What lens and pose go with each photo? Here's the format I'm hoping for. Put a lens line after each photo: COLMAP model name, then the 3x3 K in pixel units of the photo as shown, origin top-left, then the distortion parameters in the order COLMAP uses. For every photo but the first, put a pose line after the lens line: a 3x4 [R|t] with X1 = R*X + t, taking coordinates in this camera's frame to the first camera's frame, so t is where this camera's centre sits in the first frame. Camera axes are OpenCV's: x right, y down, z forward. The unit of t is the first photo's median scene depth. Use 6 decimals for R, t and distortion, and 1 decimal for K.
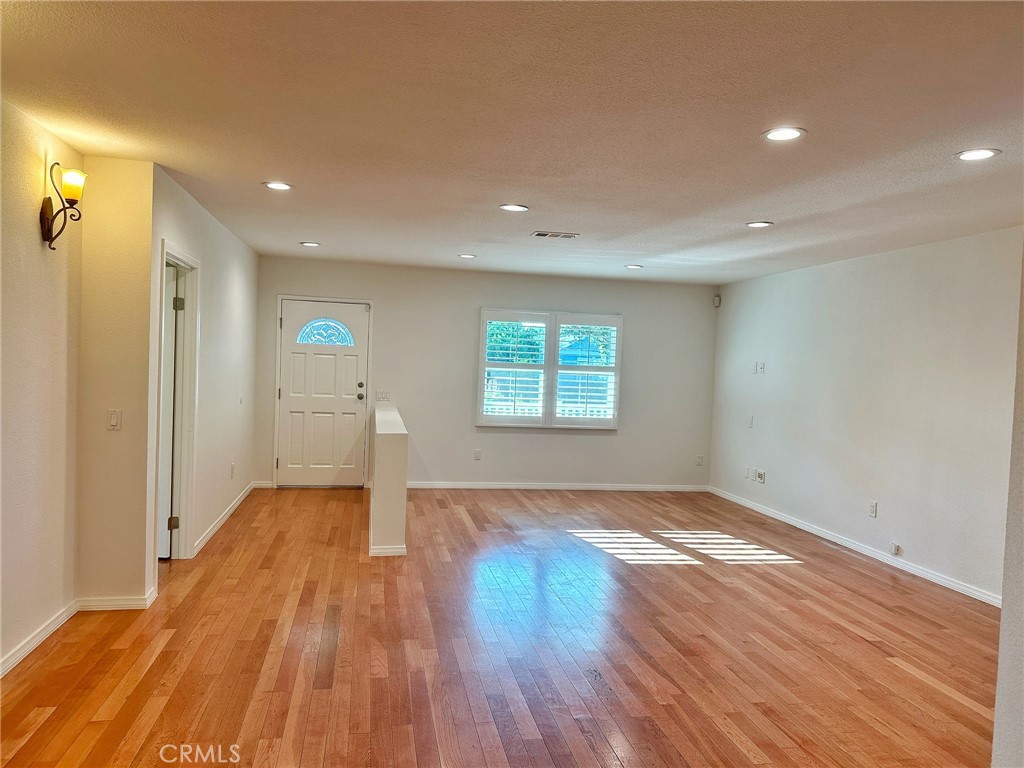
lens RADIAL K [[715.2, 0, 518.5], [0, 715.2, 385.8], [0, 0, 1]] dist [0.125307, -0.183508]
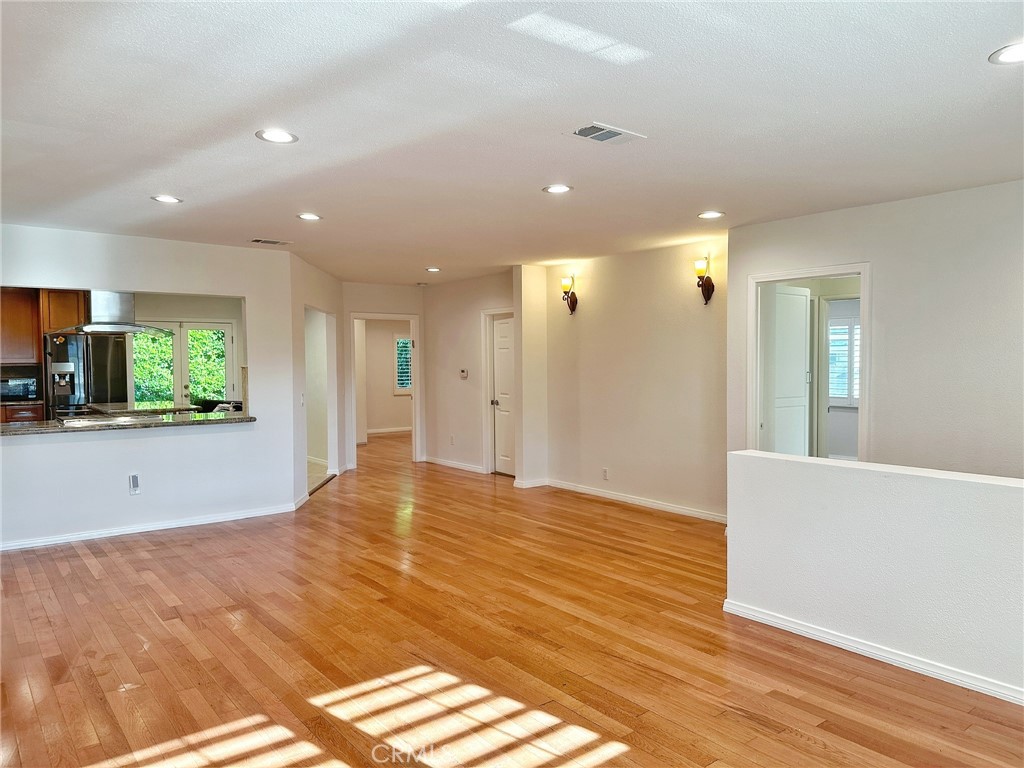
lens RADIAL K [[715.2, 0, 518.5], [0, 715.2, 385.8], [0, 0, 1]] dist [0.125307, -0.183508]
pose [[-0.887547, -0.020272, -0.460271, 0.298504], [-0.047035, 0.997799, 0.046751, -0.022886], [0.458310, 0.063143, -0.886547, 1.169672]]
